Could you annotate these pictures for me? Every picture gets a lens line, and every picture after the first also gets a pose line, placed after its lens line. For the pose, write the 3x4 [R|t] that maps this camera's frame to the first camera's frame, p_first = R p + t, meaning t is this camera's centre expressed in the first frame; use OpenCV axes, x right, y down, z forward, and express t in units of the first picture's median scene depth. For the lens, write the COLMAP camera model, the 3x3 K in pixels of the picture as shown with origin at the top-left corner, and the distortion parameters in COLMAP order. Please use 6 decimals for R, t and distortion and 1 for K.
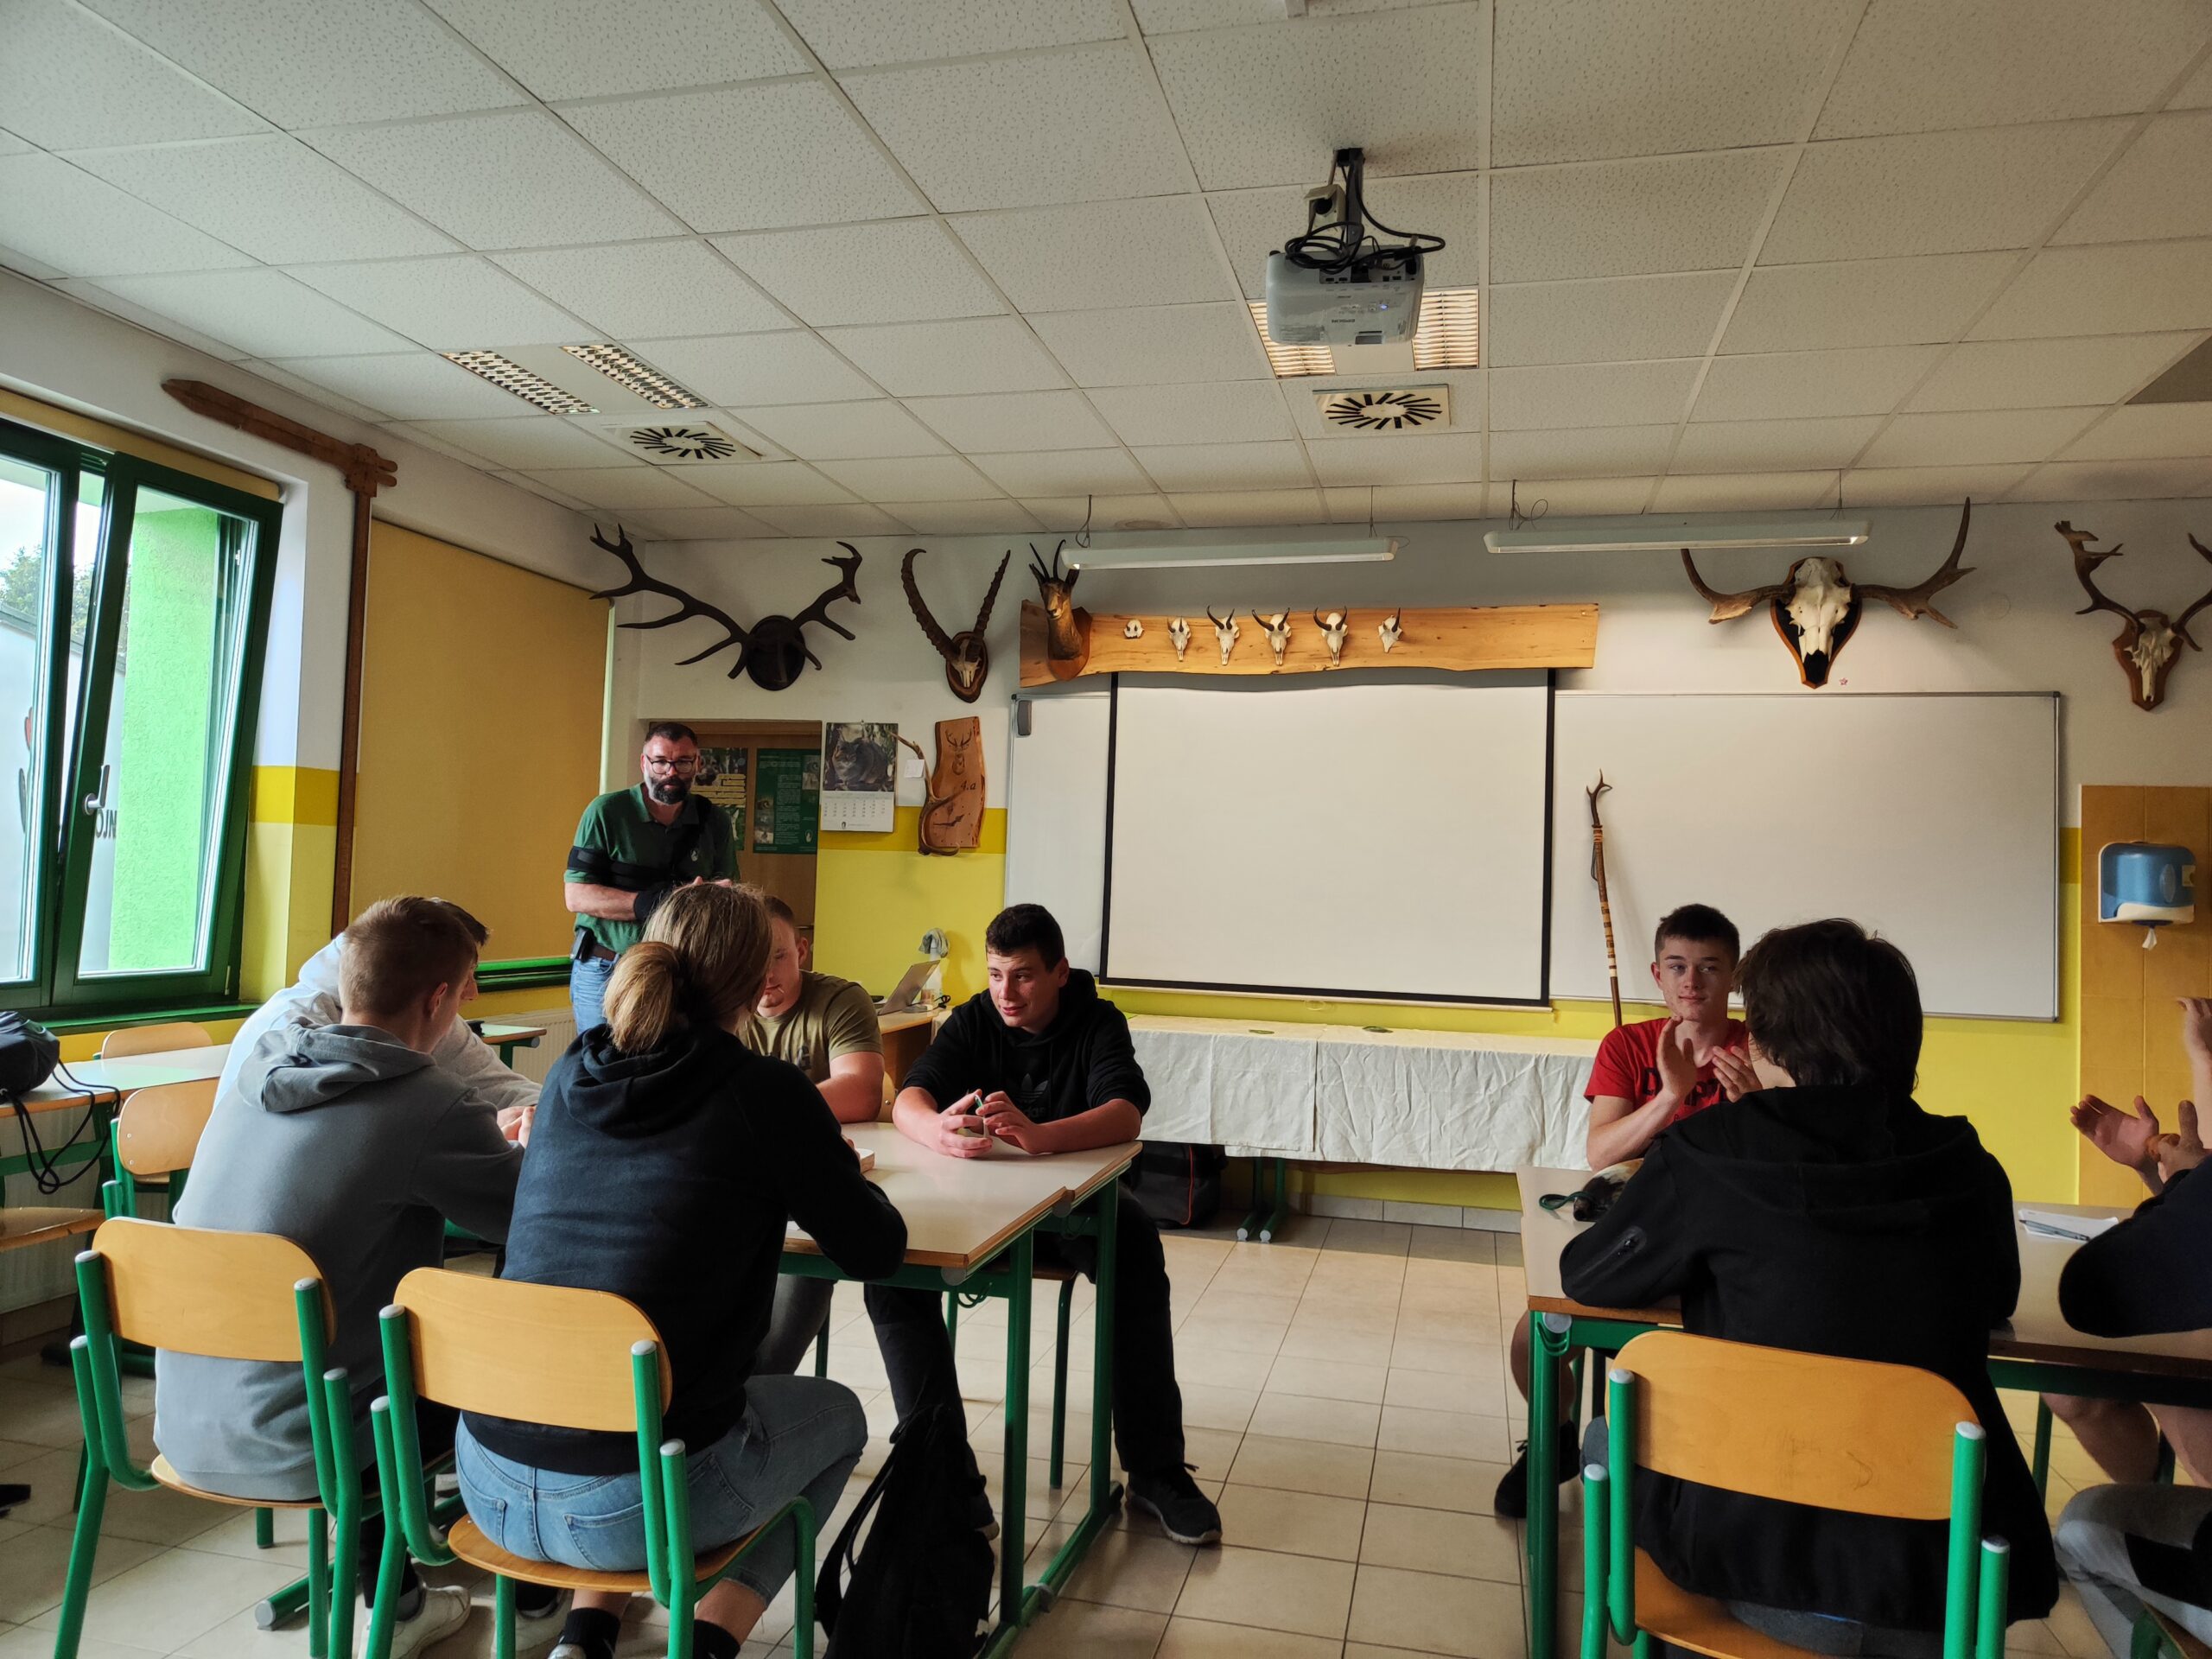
lens RADIAL K [[1490.4, 0, 1106.0], [0, 1490.4, 829.5], [0, 0, 1]] dist [0.003937, -0.000889]
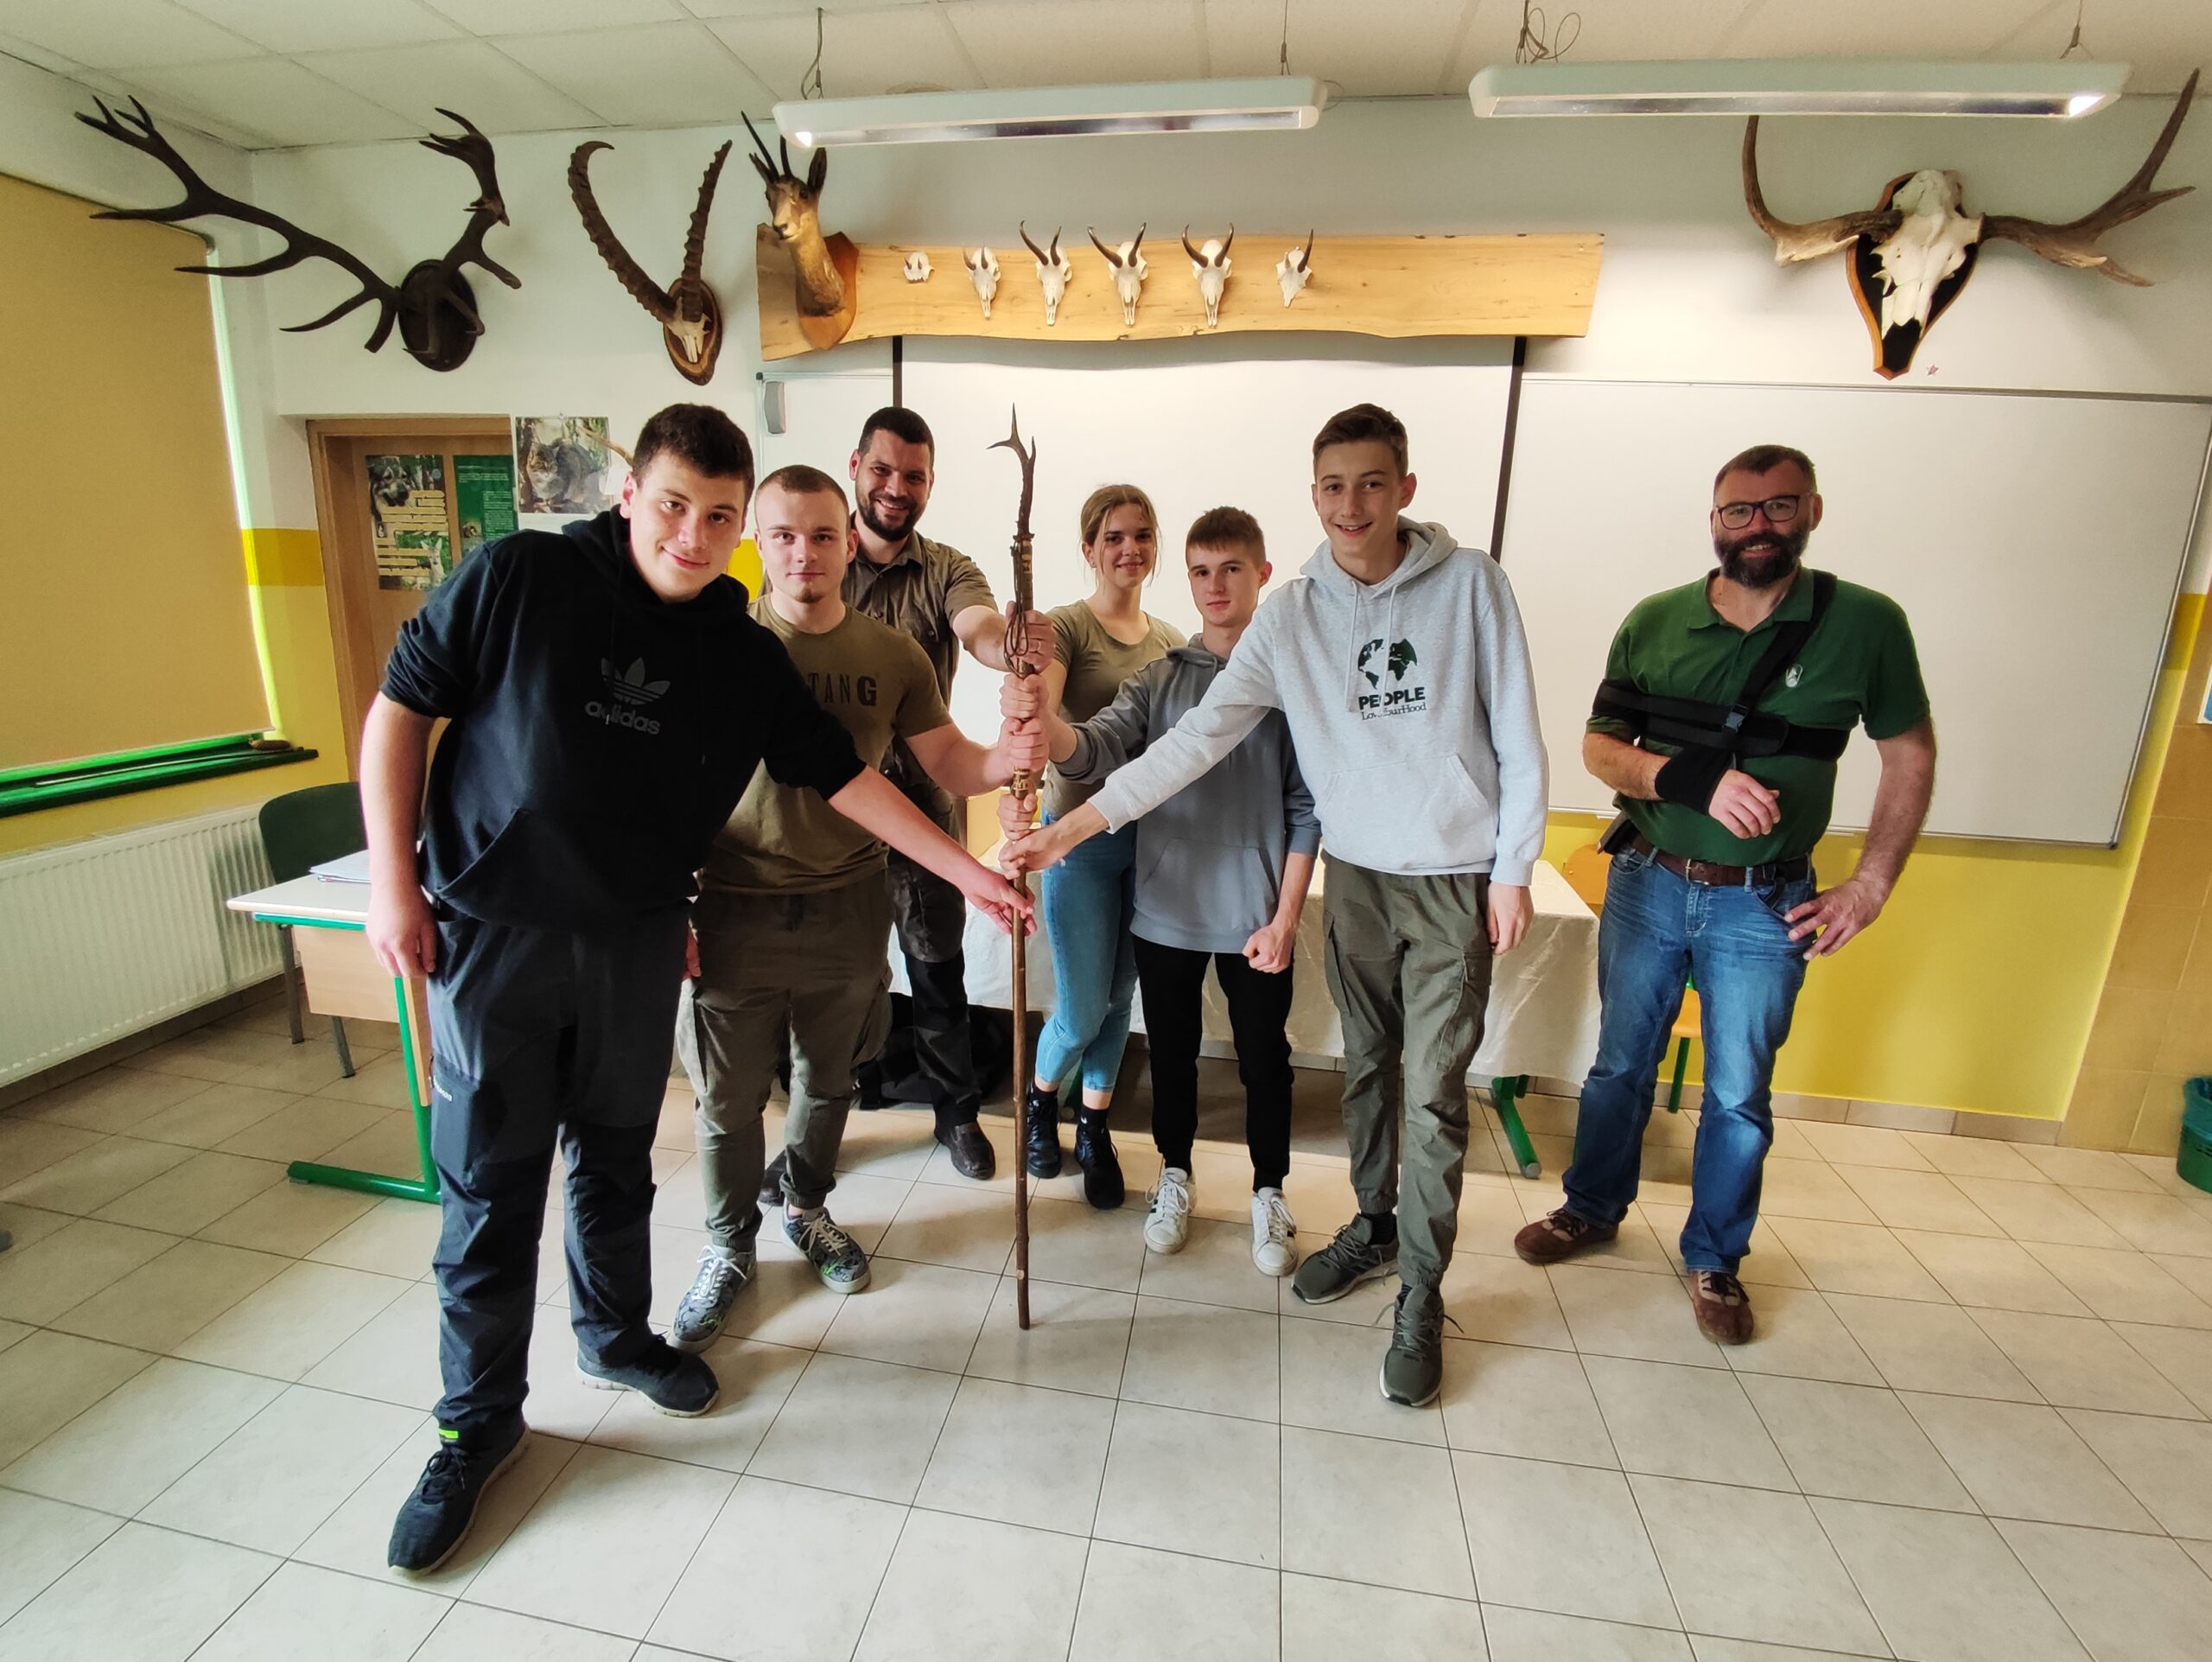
lens RADIAL K [[1040.8, 0, 1092.9], [0, 1040.8, 833.6], [0, 0, 1]] dist [-0.036721, 0.001736]
pose [[0.997495, -0.013310, 0.069477, 0.069755], [-0.006472, 0.960851, 0.276991, -0.019022], [-0.070443, -0.276747, 0.958357, 0.527662]]
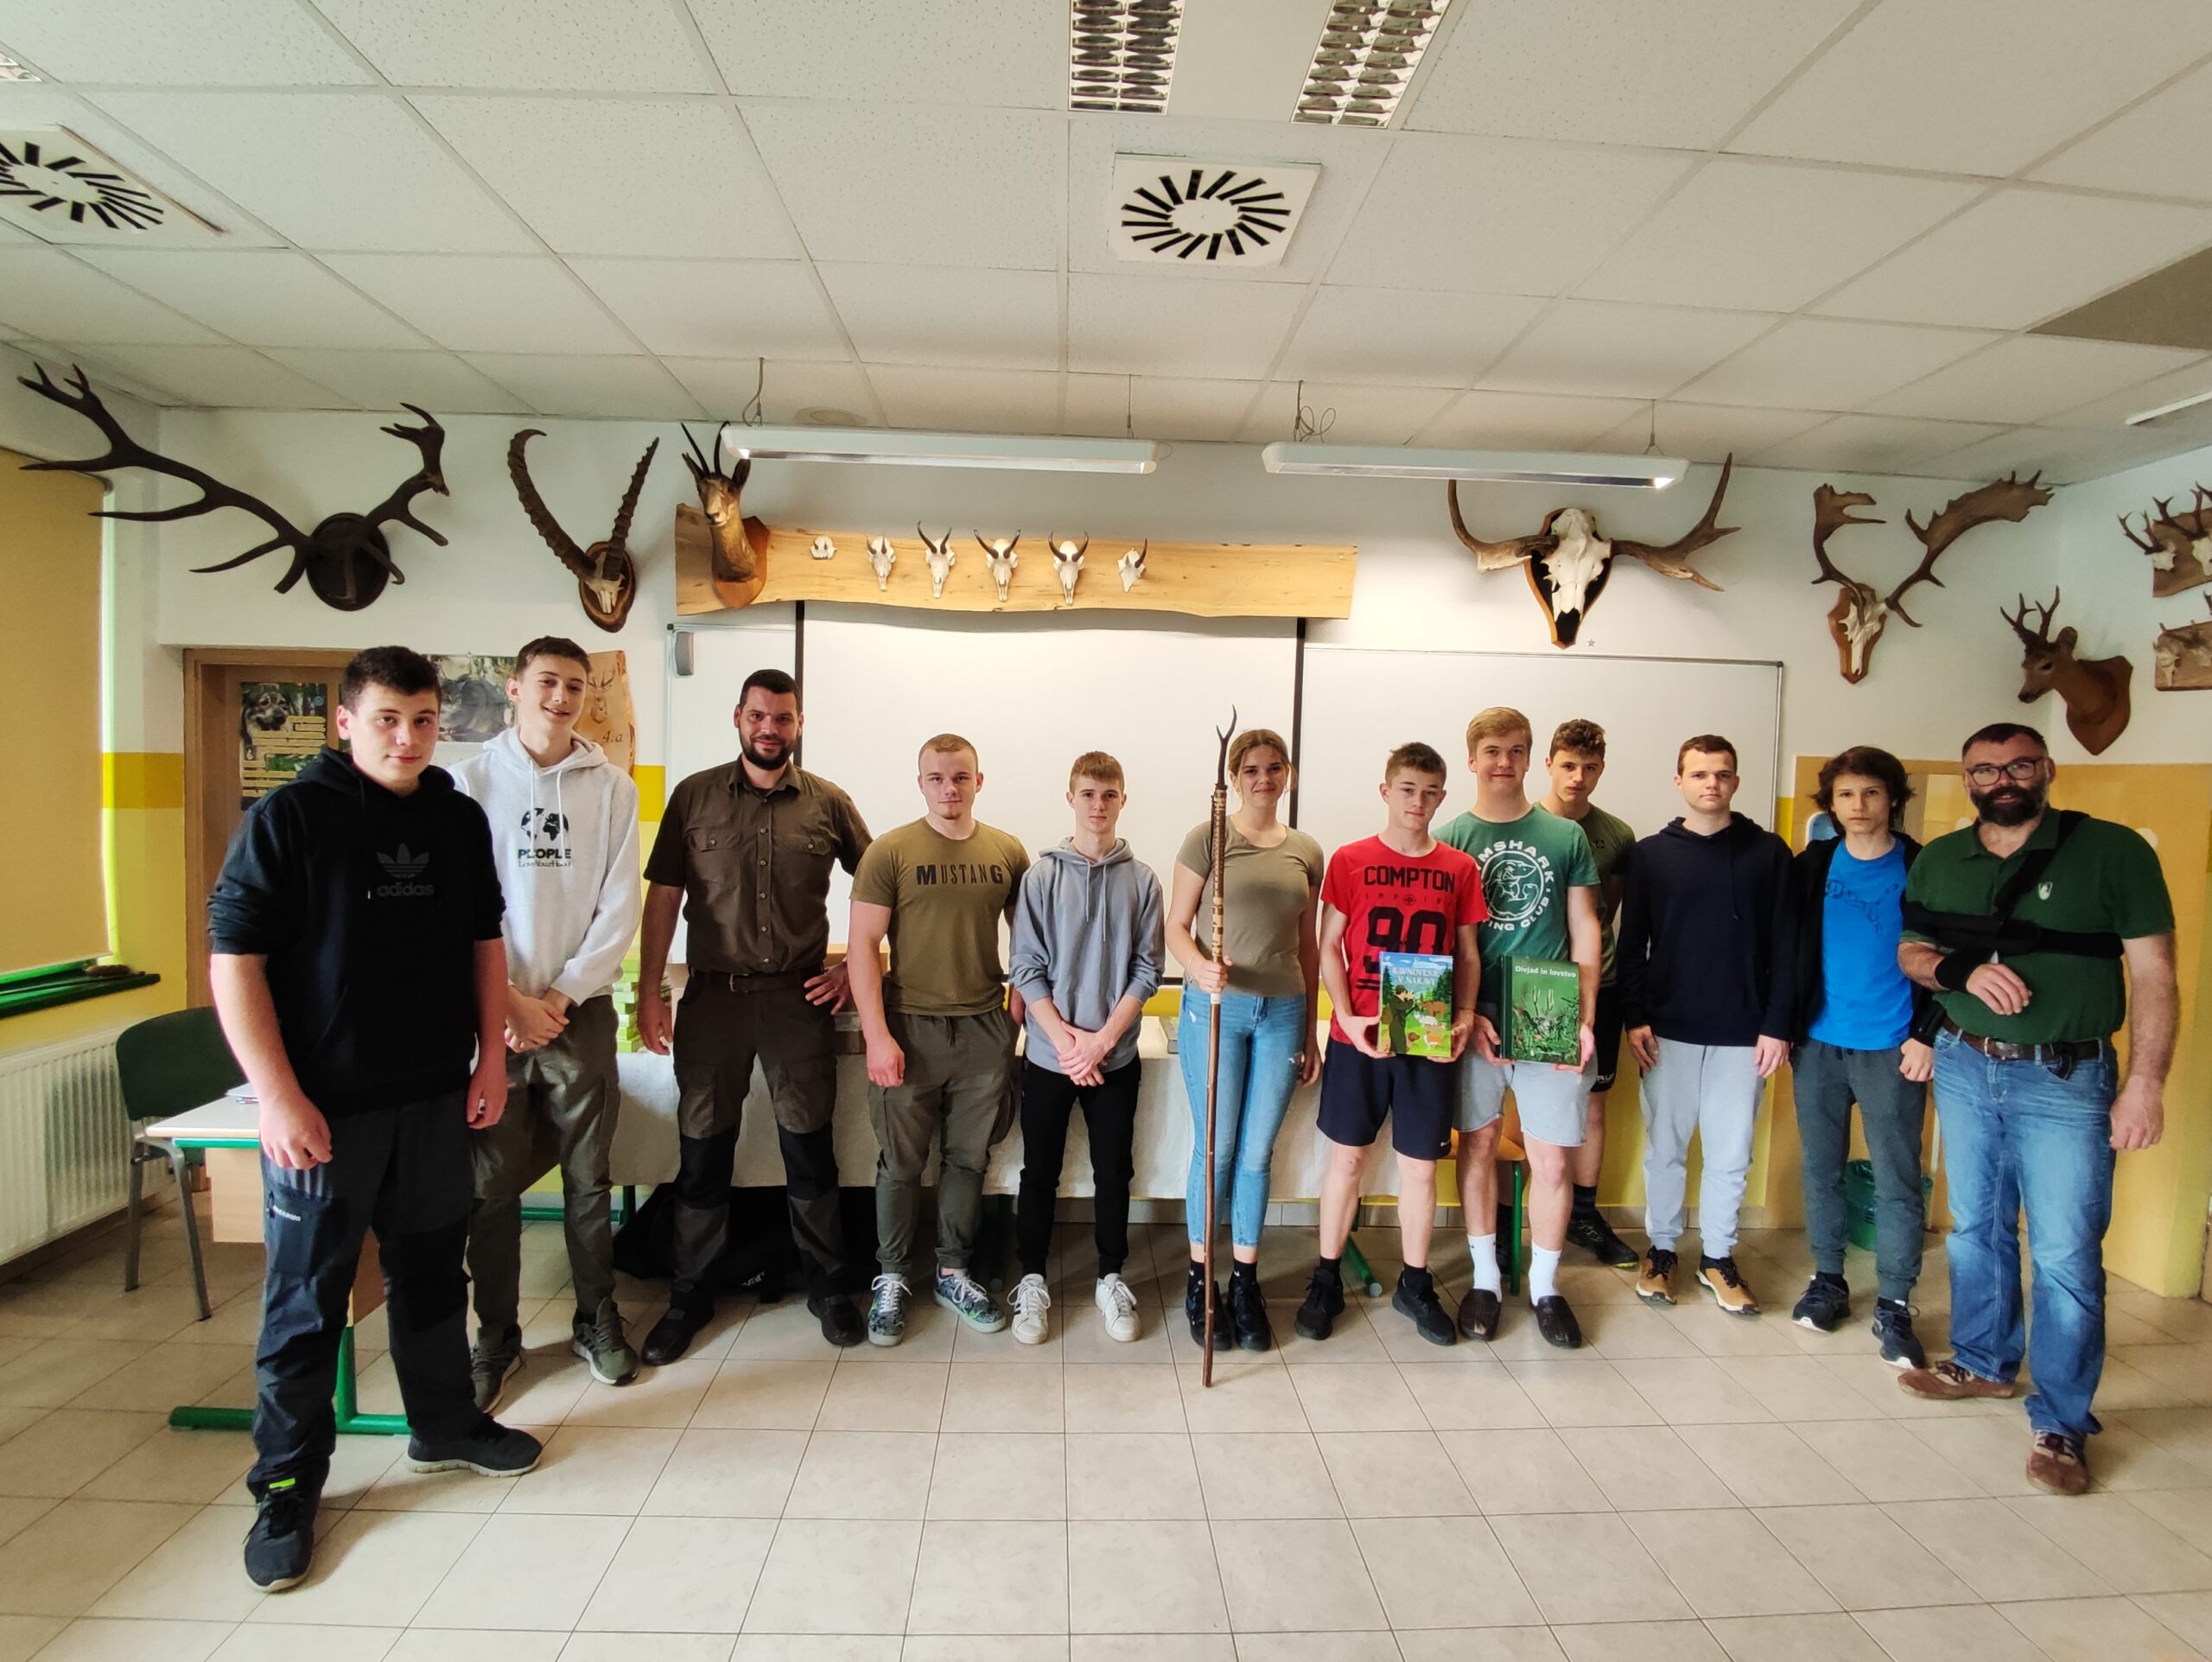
lens RADIAL K [[1040.8, 0, 1092.9], [0, 1040.8, 833.6], [0, 0, 1]] dist [-0.036721, 0.001736]
pose [[0.961490, -0.017893, 0.274258, 0.003806], [-0.008760, 0.995377, 0.095648, -0.038493], [-0.274701, -0.094367, 0.956888, 0.451854]]
